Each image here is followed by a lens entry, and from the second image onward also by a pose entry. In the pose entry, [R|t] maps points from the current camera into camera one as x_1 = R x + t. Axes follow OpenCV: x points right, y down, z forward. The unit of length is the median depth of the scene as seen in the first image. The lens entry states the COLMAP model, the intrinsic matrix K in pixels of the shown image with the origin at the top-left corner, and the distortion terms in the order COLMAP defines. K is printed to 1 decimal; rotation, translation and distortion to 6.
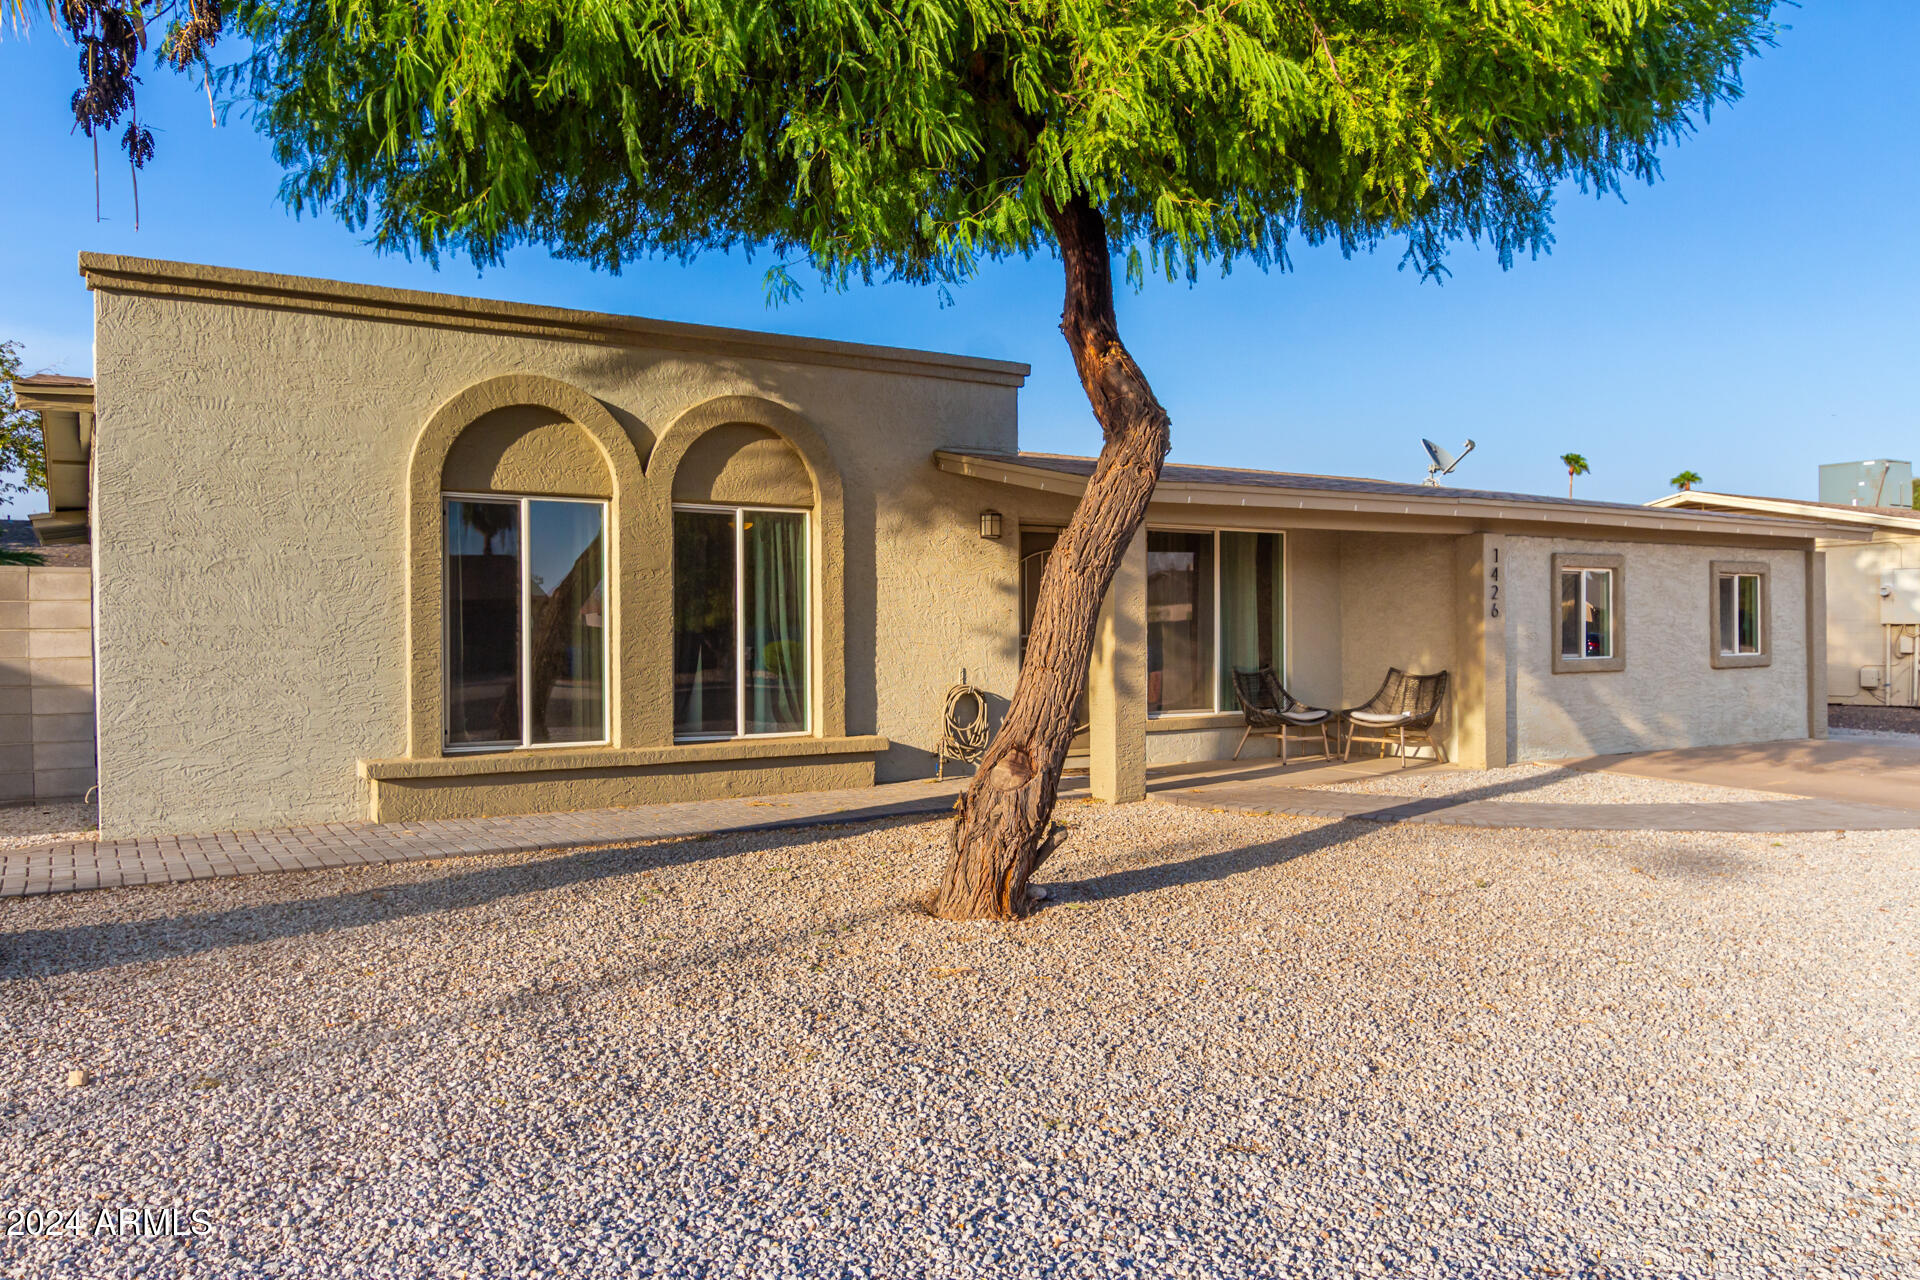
lens RADIAL K [[1408.7, 0, 959.1], [0, 1408.7, 642.9], [0, 0, 1]] dist [-0.001957, -0.001583]
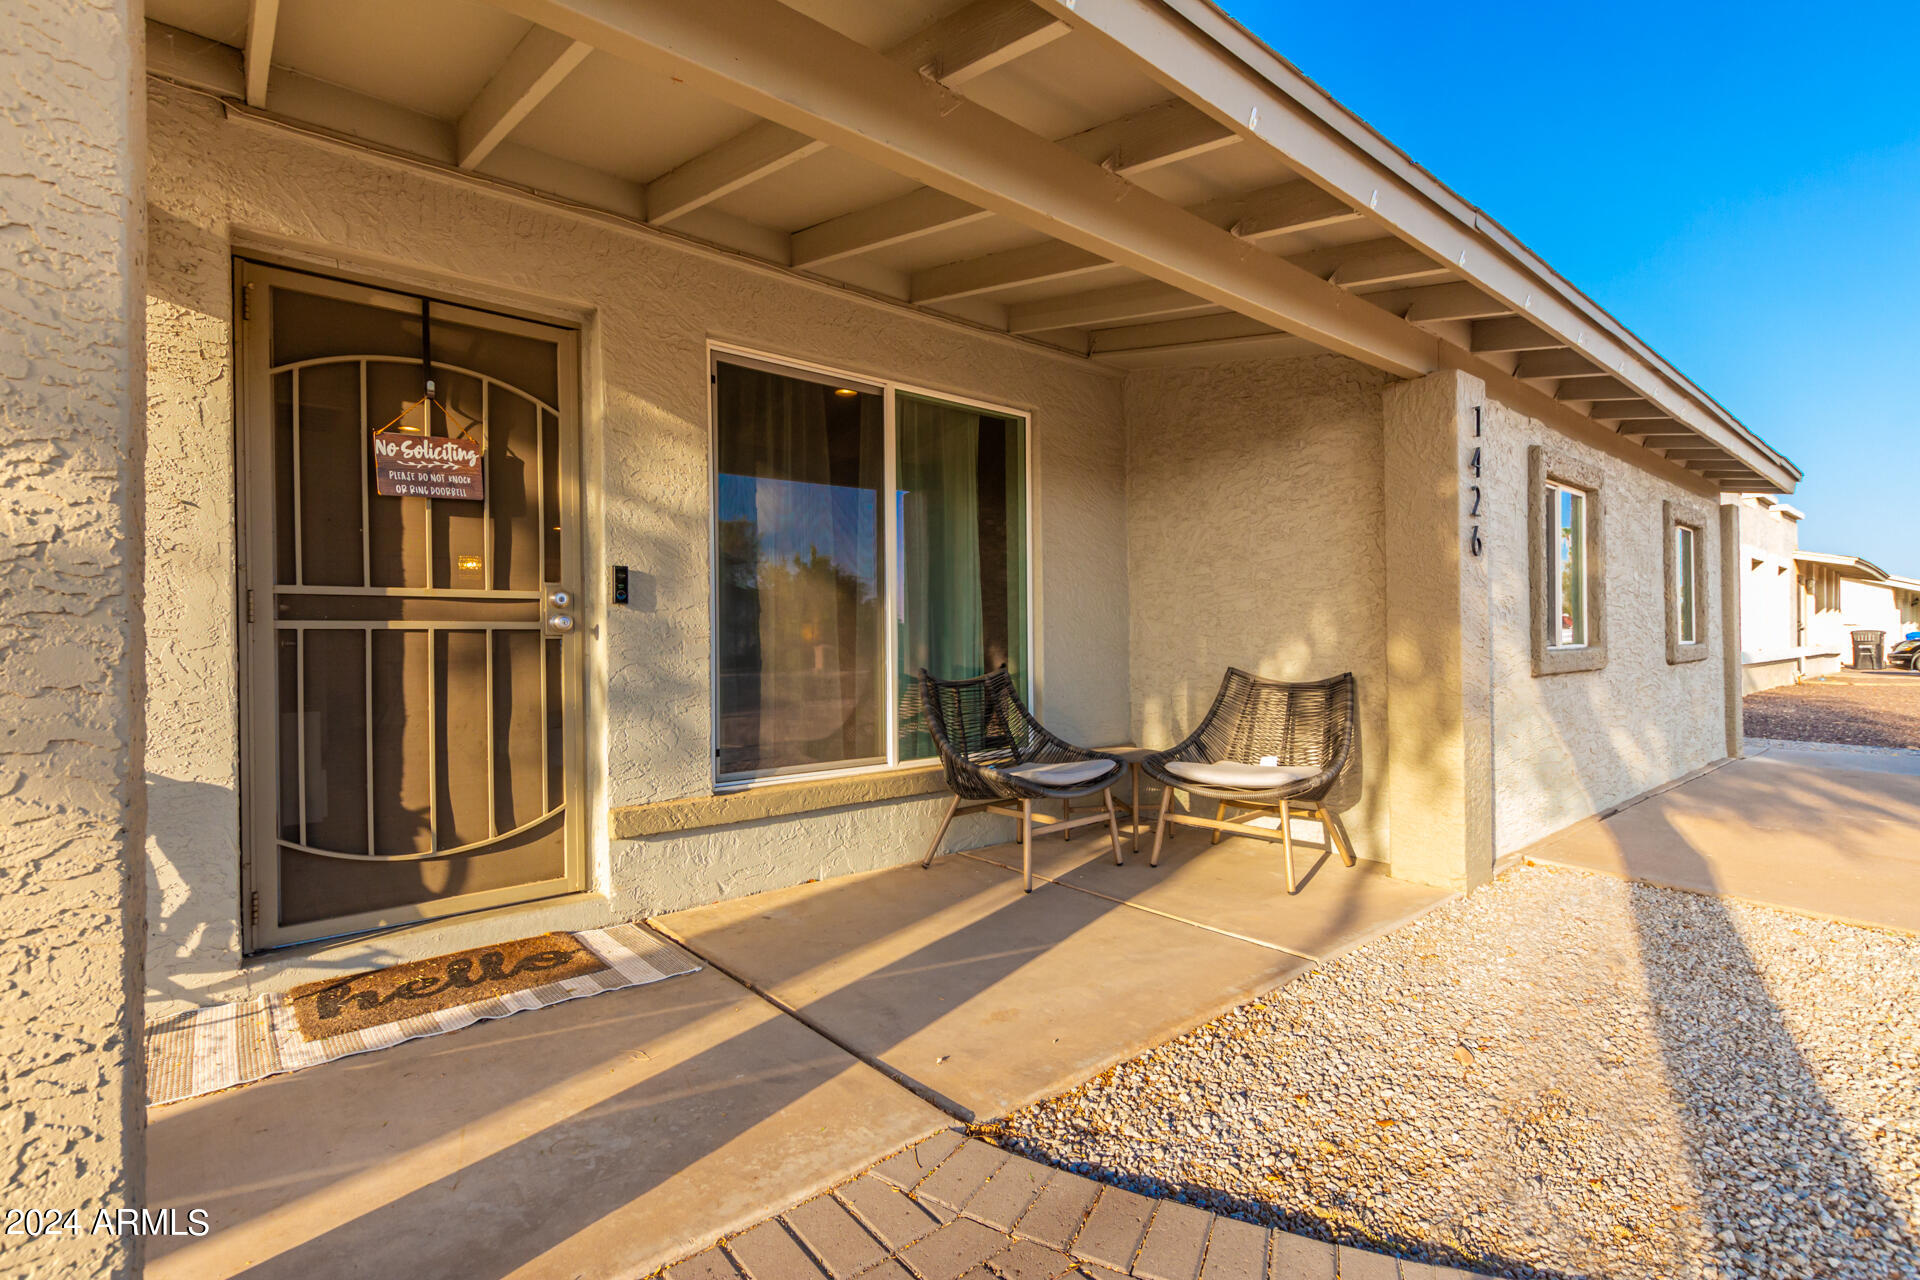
lens RADIAL K [[883.6, 0, 972.6], [0, 883.6, 642.6], [0, 0, 1]] dist [0.001880, 0.000014]
pose [[0.987709, -0.004705, 0.156232, 0.173130], [0.005821, 0.999961, -0.006685, 0.010771], [-0.156194, 0.007512, 0.987698, 0.739549]]
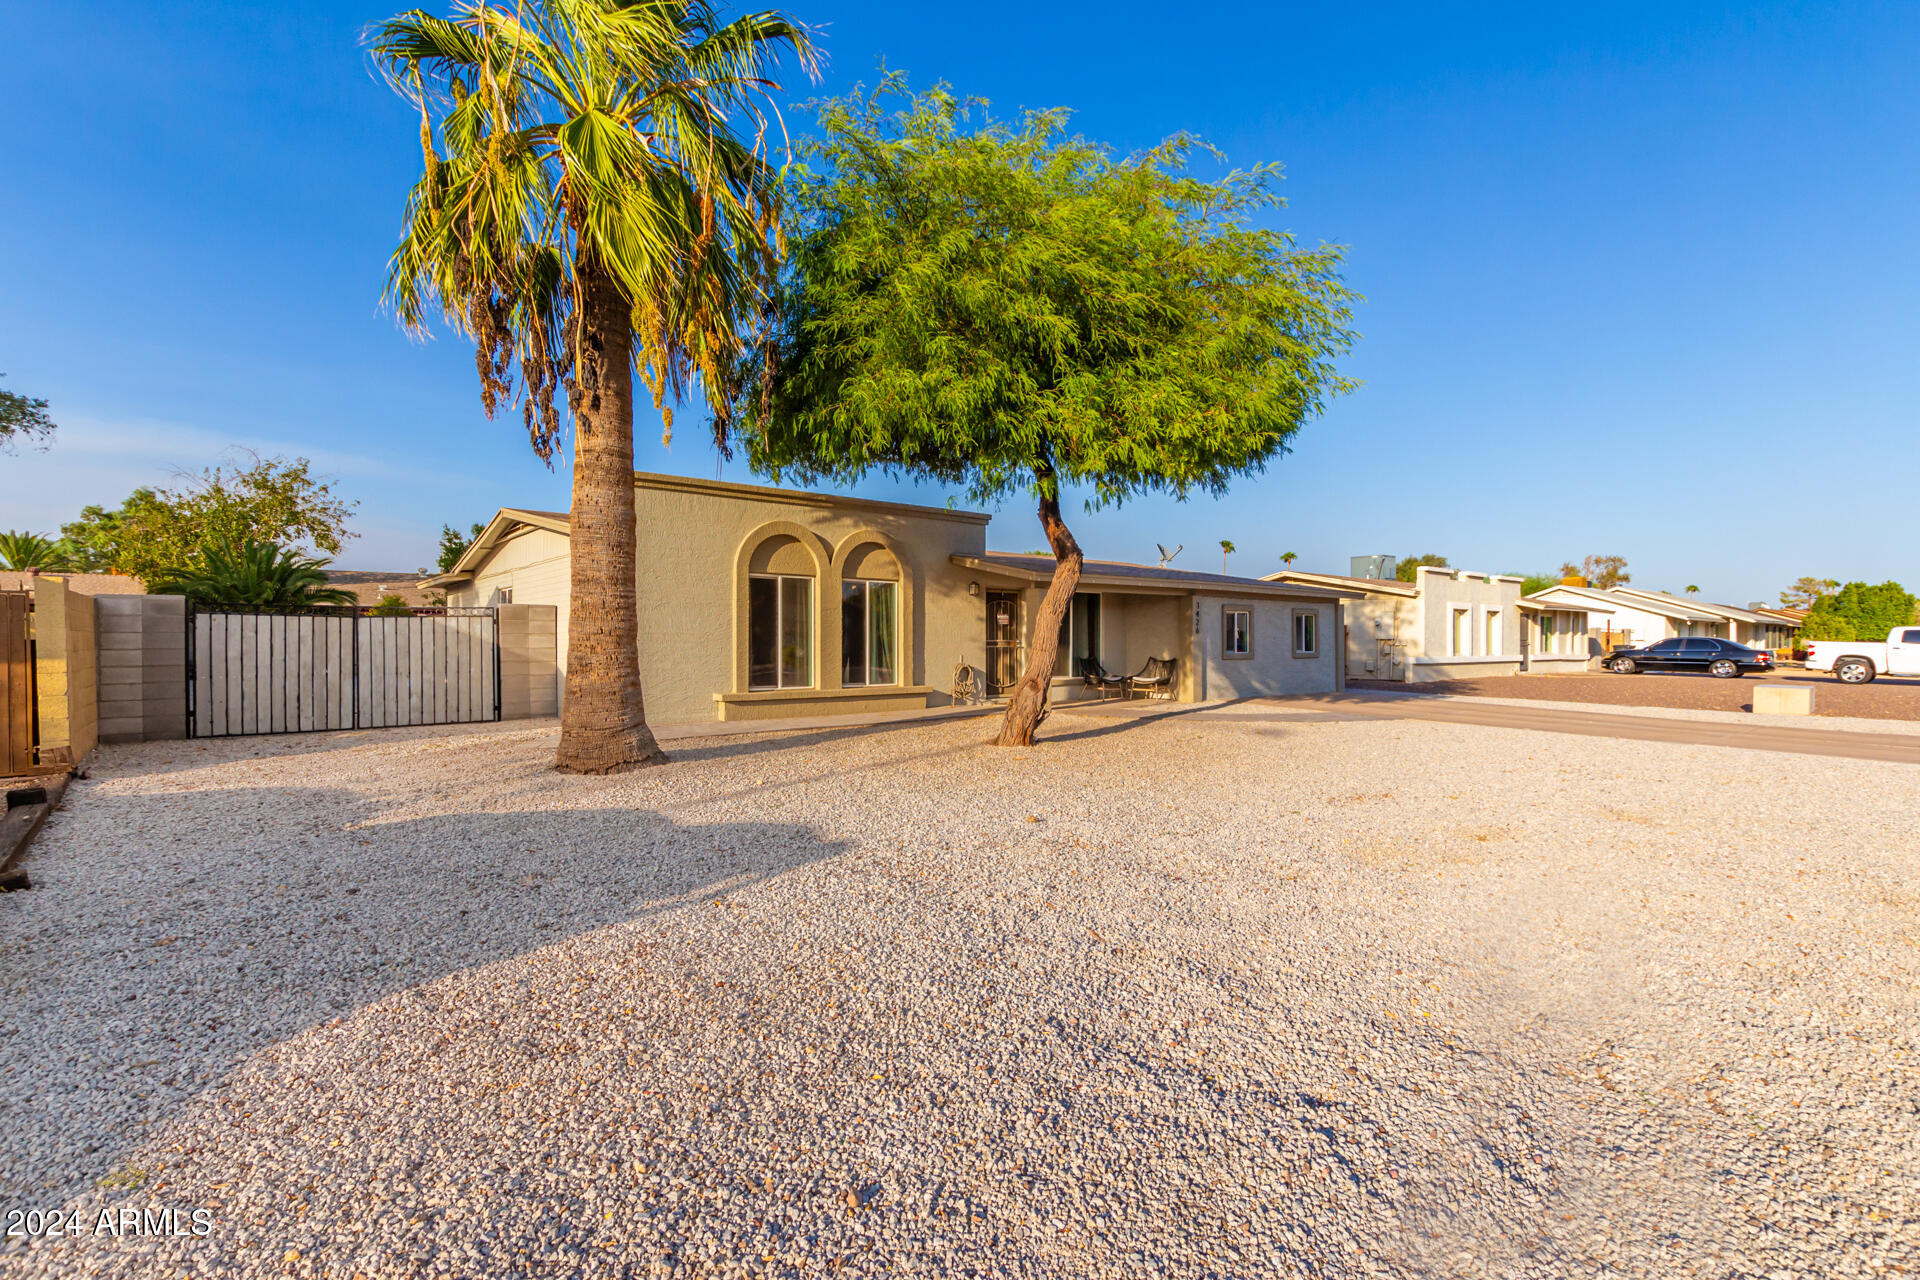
lens RADIAL K [[883.6, 0, 961.7], [0, 883.6, 645.8], [0, 0, 1]] dist [0.001880, 0.000014]
pose [[0.992612, 0.005714, 0.121200, -0.152315], [-0.005075, 0.999972, -0.005582, 0.010088], [-0.121228, 0.004926, 0.992612, -0.325326]]
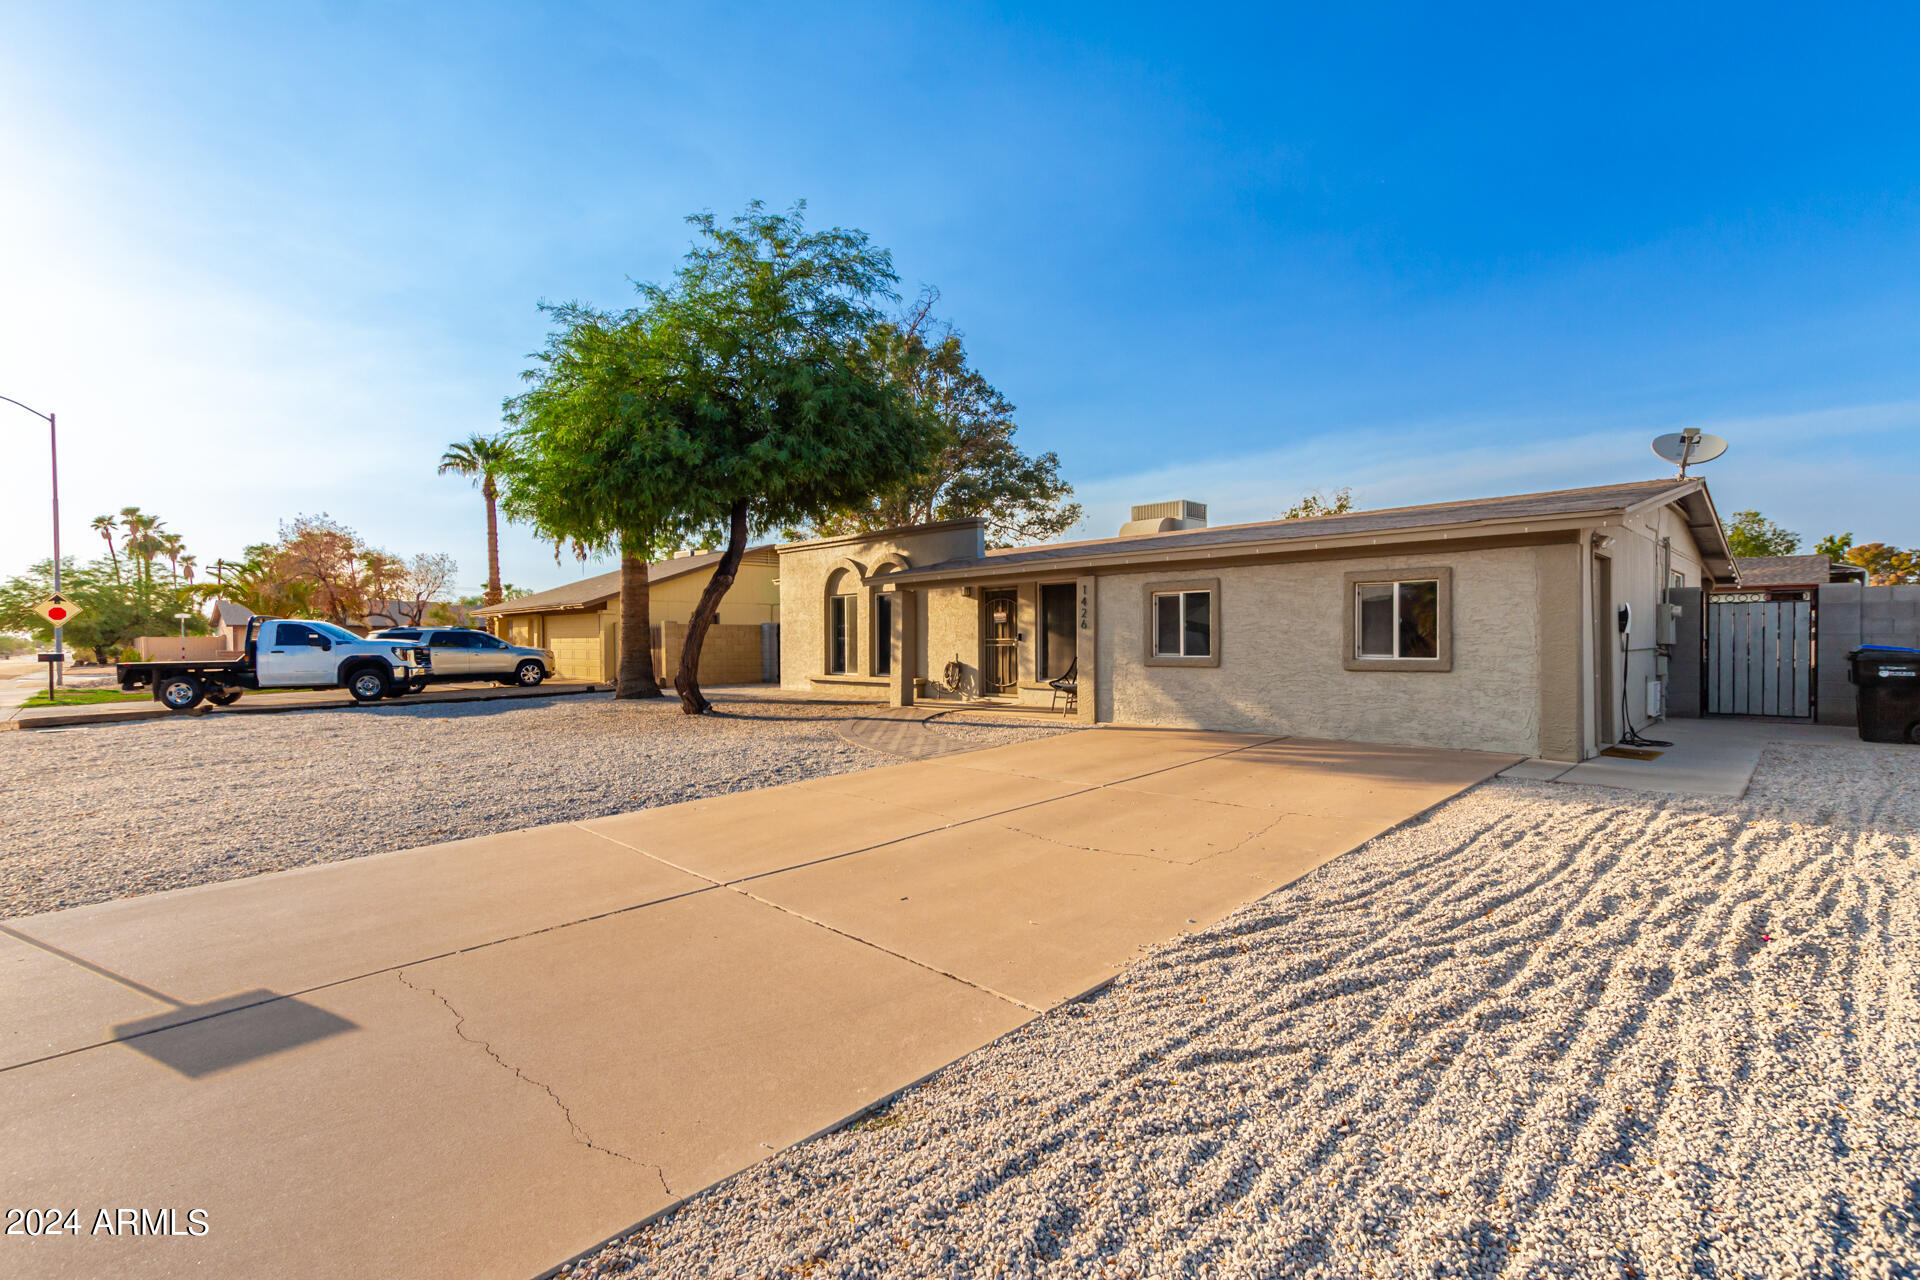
lens RADIAL K [[883.6, 0, 940.0], [0, 883.6, 645.4], [0, 0, 1]] dist [0.001880, 0.000014]
pose [[0.196130, 0.009781, -0.980529, 1.345148], [-0.003641, 0.999951, 0.009247, -0.007692], [0.980571, 0.001757, 0.196156, 0.642174]]
